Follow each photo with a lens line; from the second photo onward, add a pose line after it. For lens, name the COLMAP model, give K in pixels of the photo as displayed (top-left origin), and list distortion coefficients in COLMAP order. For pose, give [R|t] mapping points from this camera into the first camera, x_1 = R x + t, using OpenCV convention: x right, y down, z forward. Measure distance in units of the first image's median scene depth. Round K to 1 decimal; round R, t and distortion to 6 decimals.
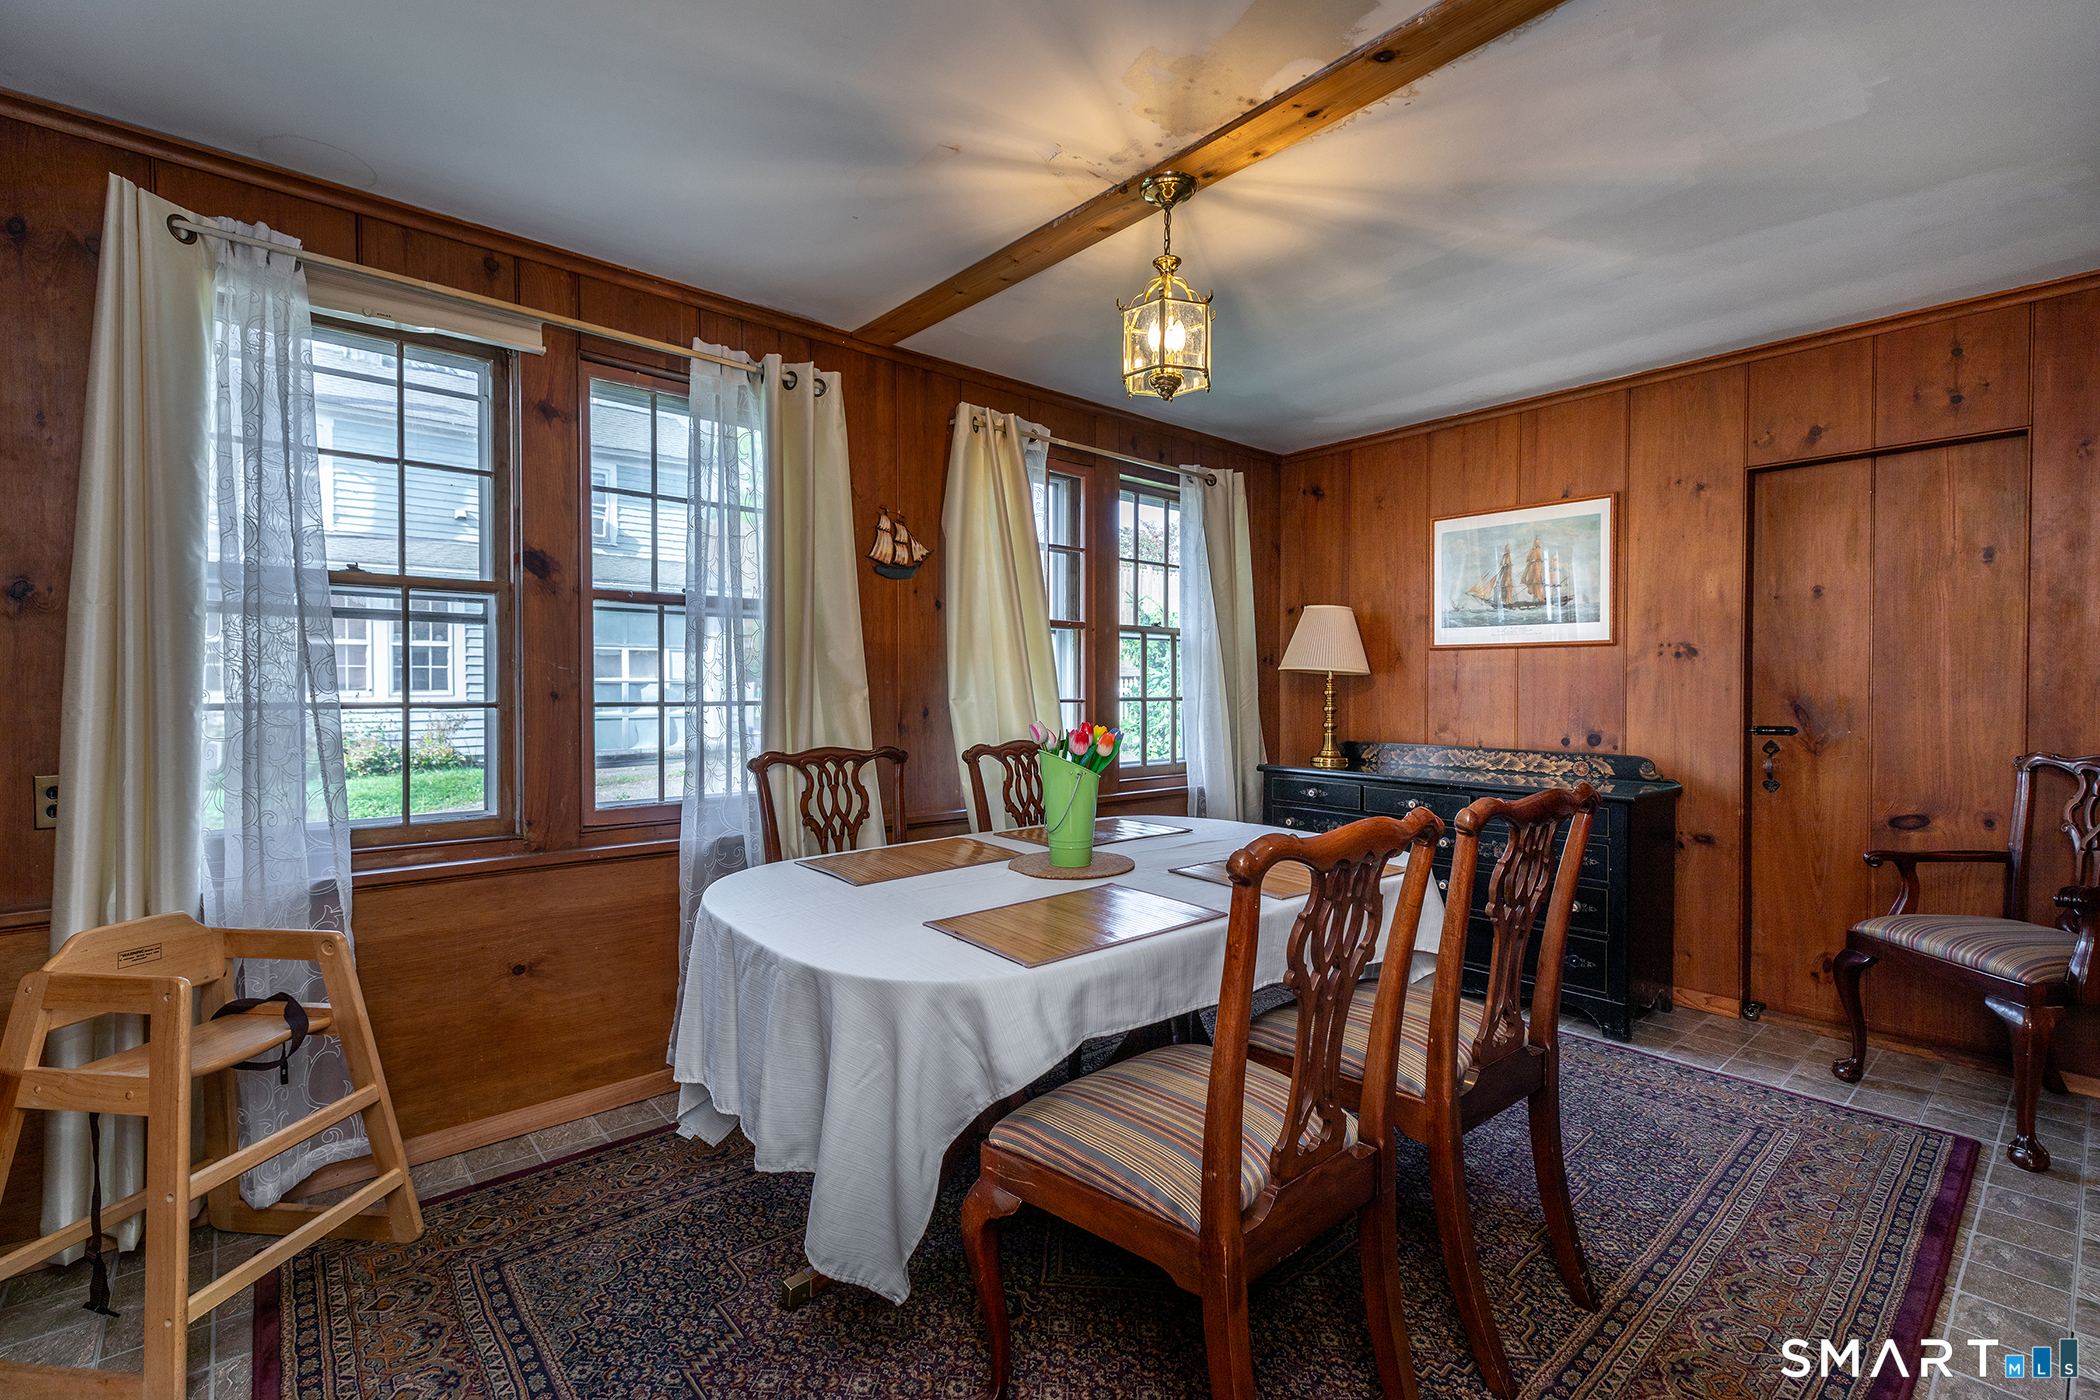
lens RADIAL K [[912.6, 0, 1041.2], [0, 912.6, 711.9], [0, 0, 1]] dist [0.001107, -0.000187]
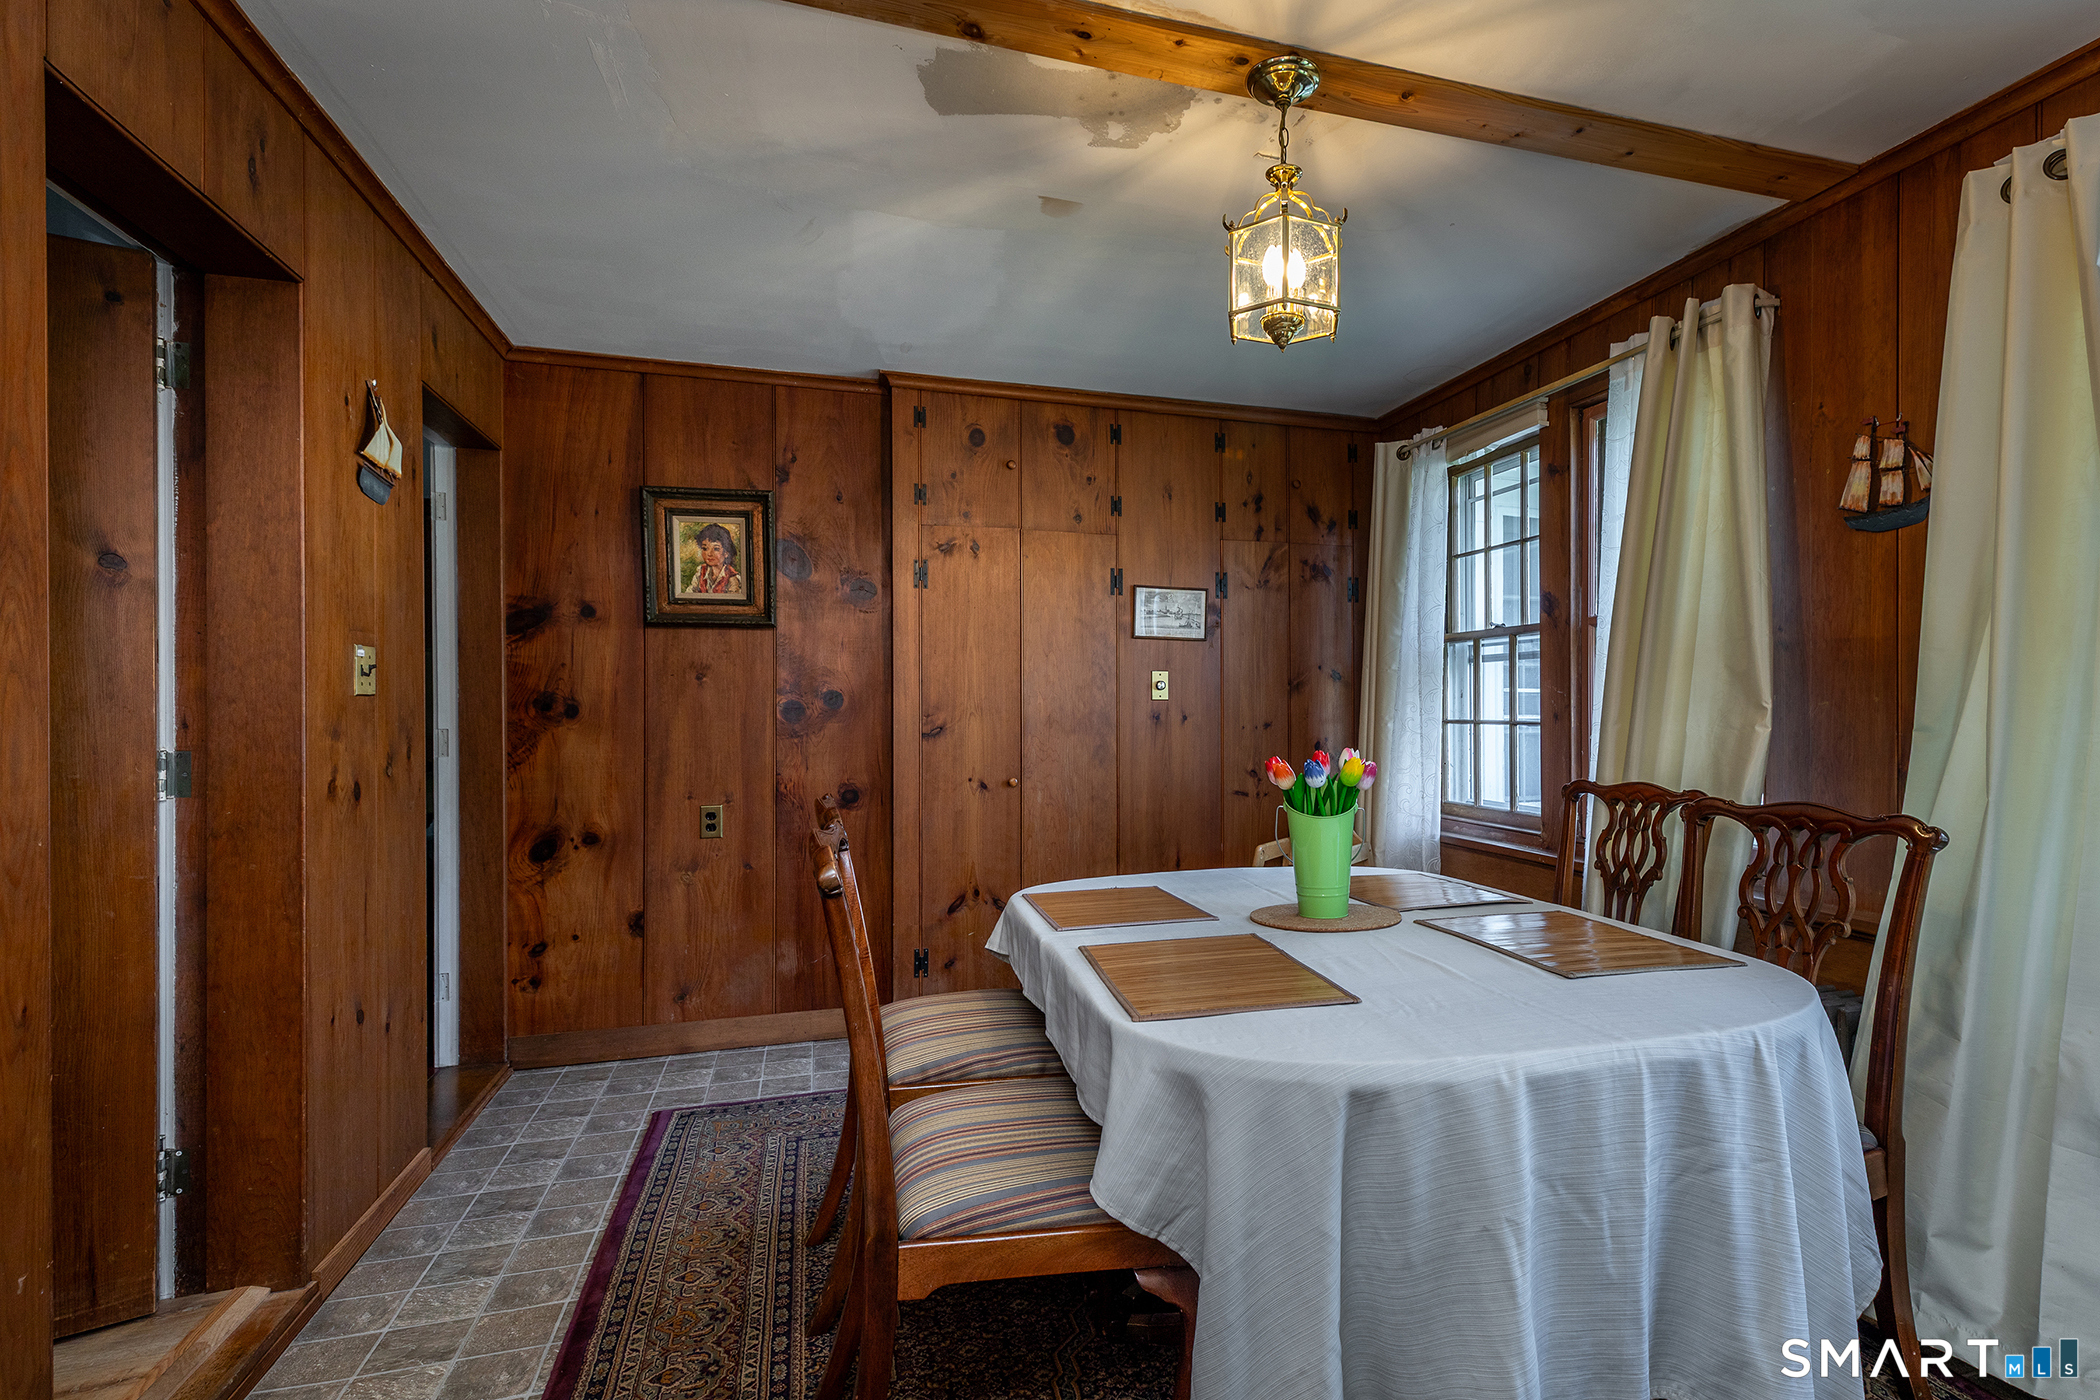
lens RADIAL K [[937.2, 0, 1059.2], [0, 937.2, 706.4], [0, 0, 1]] dist [0.000365, -0.000562]
pose [[-0.441657, -0.003834, -0.897176, 0.803267], [-0.027983, 0.999563, 0.009504, -0.023431], [0.896747, 0.029303, -0.441572, 0.976410]]
